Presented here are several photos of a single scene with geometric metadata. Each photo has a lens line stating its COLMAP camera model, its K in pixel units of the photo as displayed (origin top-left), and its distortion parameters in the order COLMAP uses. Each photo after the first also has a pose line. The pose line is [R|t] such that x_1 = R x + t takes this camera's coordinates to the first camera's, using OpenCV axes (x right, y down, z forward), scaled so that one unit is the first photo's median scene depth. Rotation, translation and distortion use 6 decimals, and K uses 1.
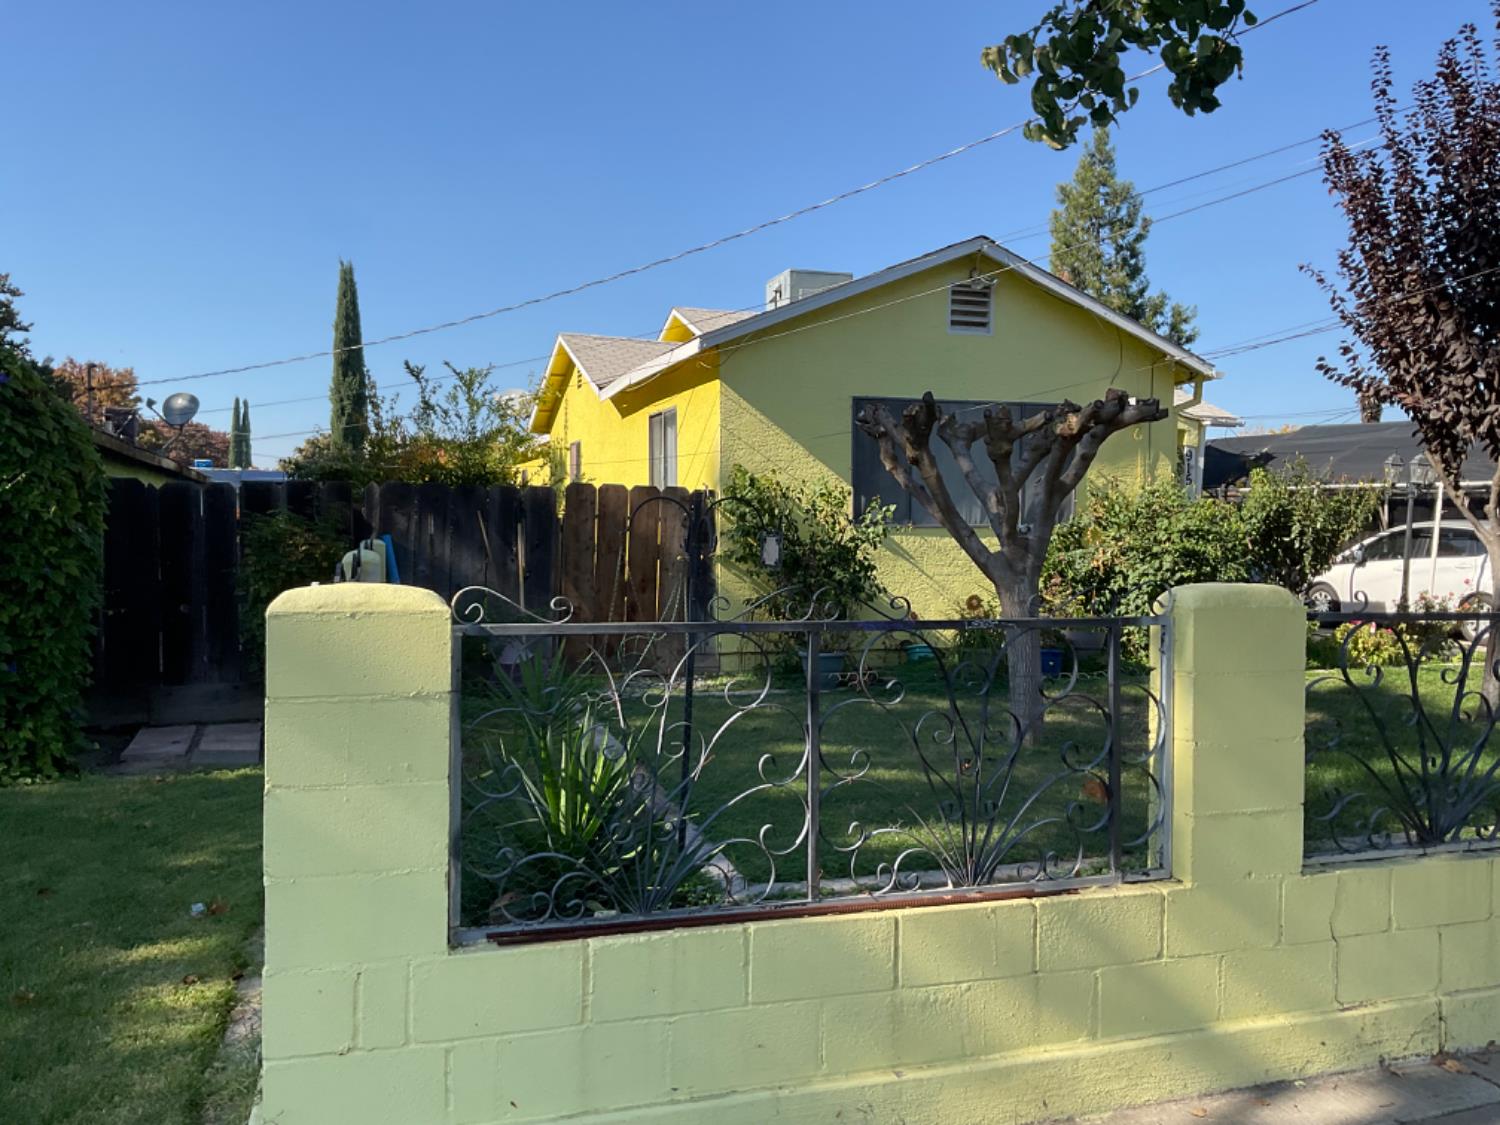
lens RADIAL K [[1251.5, 0, 740.6], [0, 1251.5, 566.1], [0, 0, 1]] dist [0.109521, -0.214096]
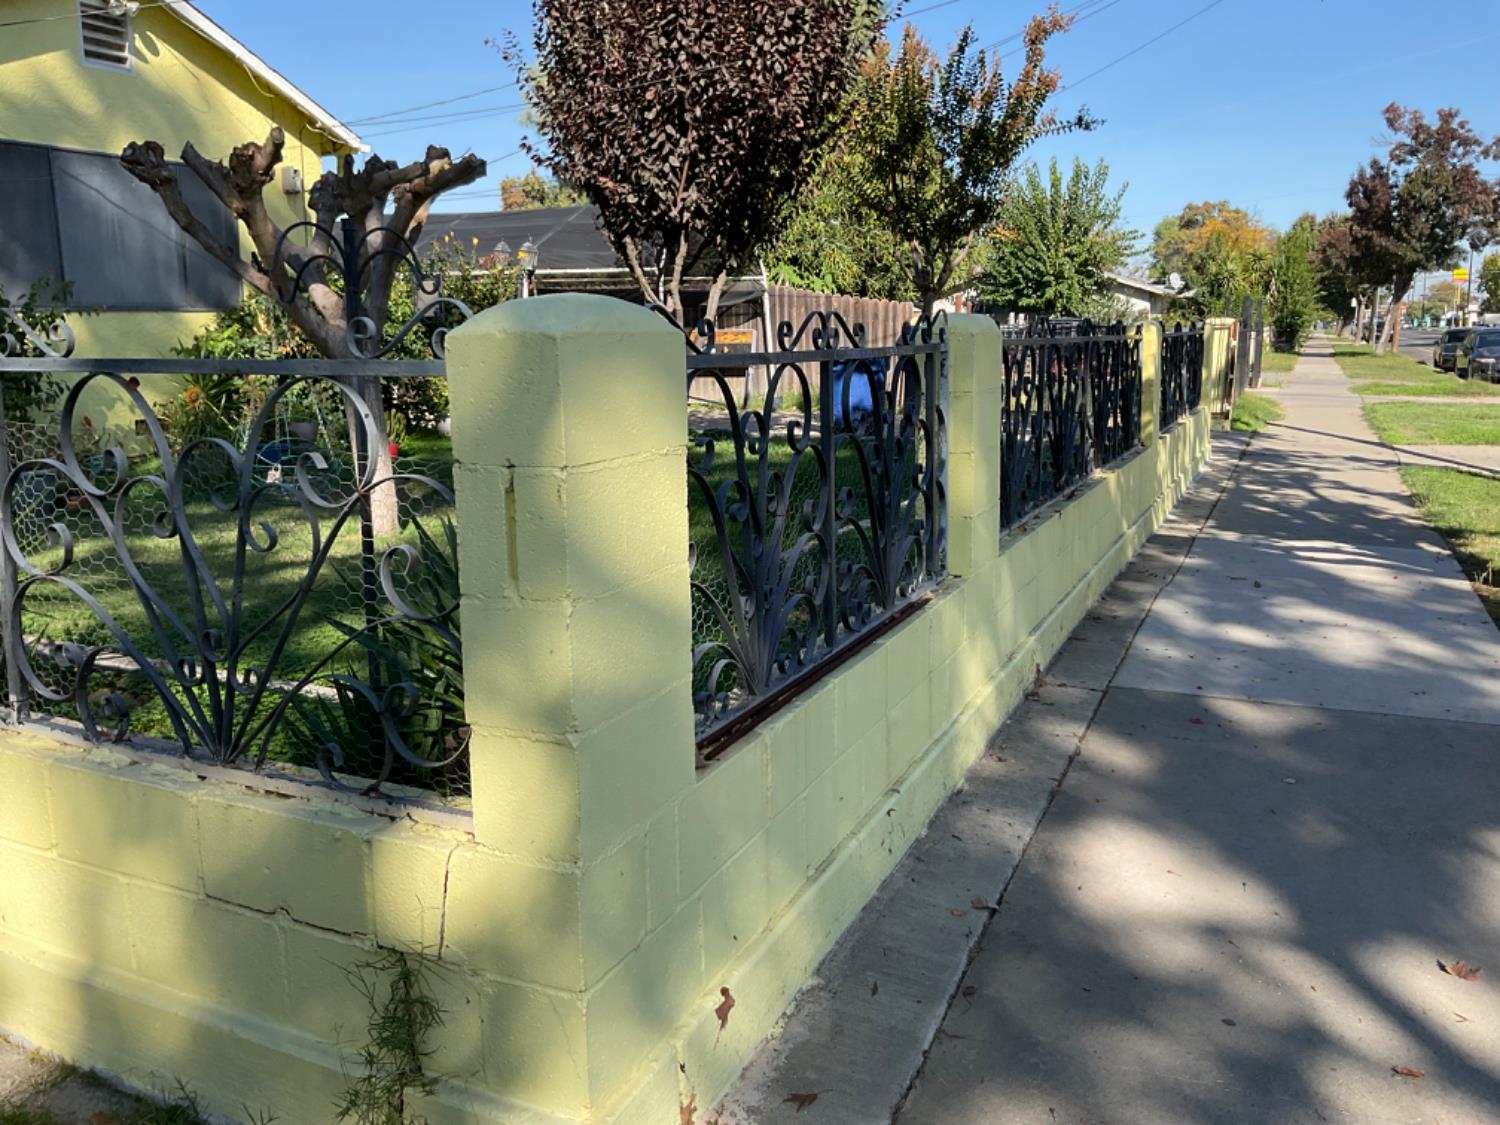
lens RADIAL K [[1251.5, 0, 740.6], [0, 1251.5, 566.1], [0, 0, 1]] dist [0.109521, -0.214096]
pose [[0.679145, -0.150800, 0.718346, -0.175792], [0.039847, 0.984799, 0.169063, 0.010686], [-0.732922, -0.086194, 0.674831, 0.115680]]
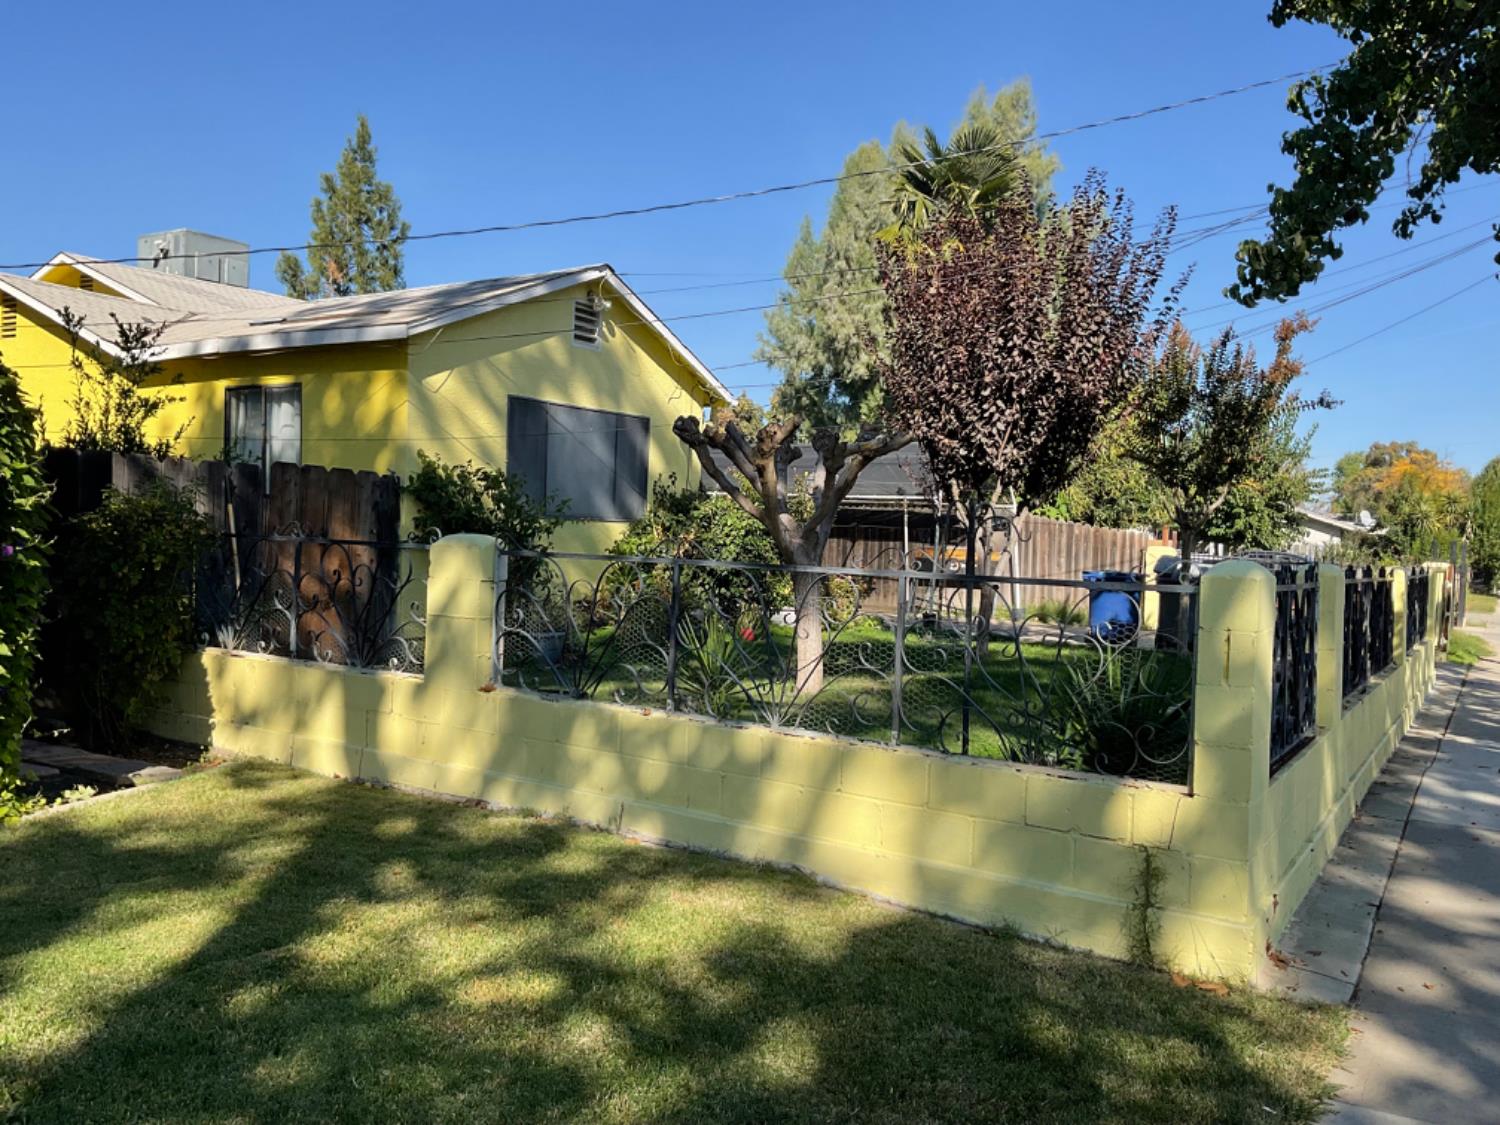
lens RADIAL K [[1251.5, 0, 740.6], [0, 1251.5, 566.1], [0, 0, 1]] dist [0.109521, -0.214096]
pose [[0.765763, 0.003634, 0.643113, -0.430118], [-0.009298, 0.999942, 0.005420, 0.003503], [-0.643056, -0.010130, 0.765752, 0.047717]]
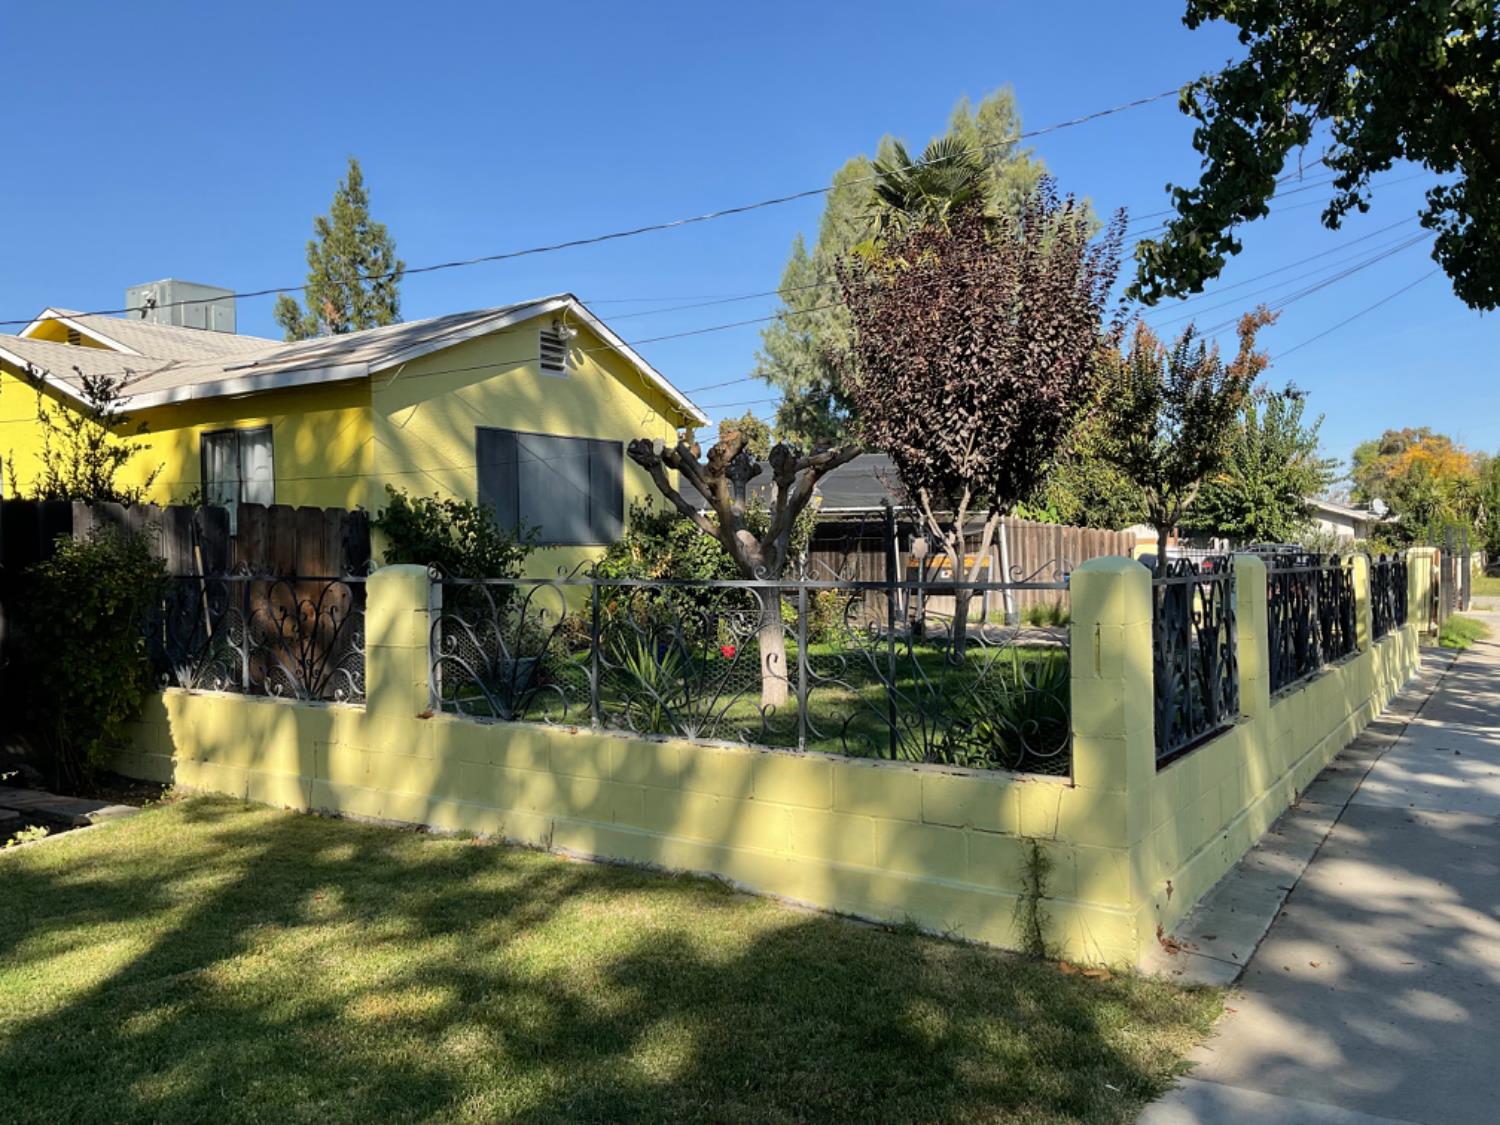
lens RADIAL K [[1251.5, 0, 740.6], [0, 1251.5, 566.1], [0, 0, 1]] dist [0.109521, -0.214096]
pose [[0.776533, -0.023346, 0.629644, -0.405021], [0.037678, 0.999246, -0.009417, 0.005108], [-0.628949, 0.031036, 0.776827, 0.011557]]
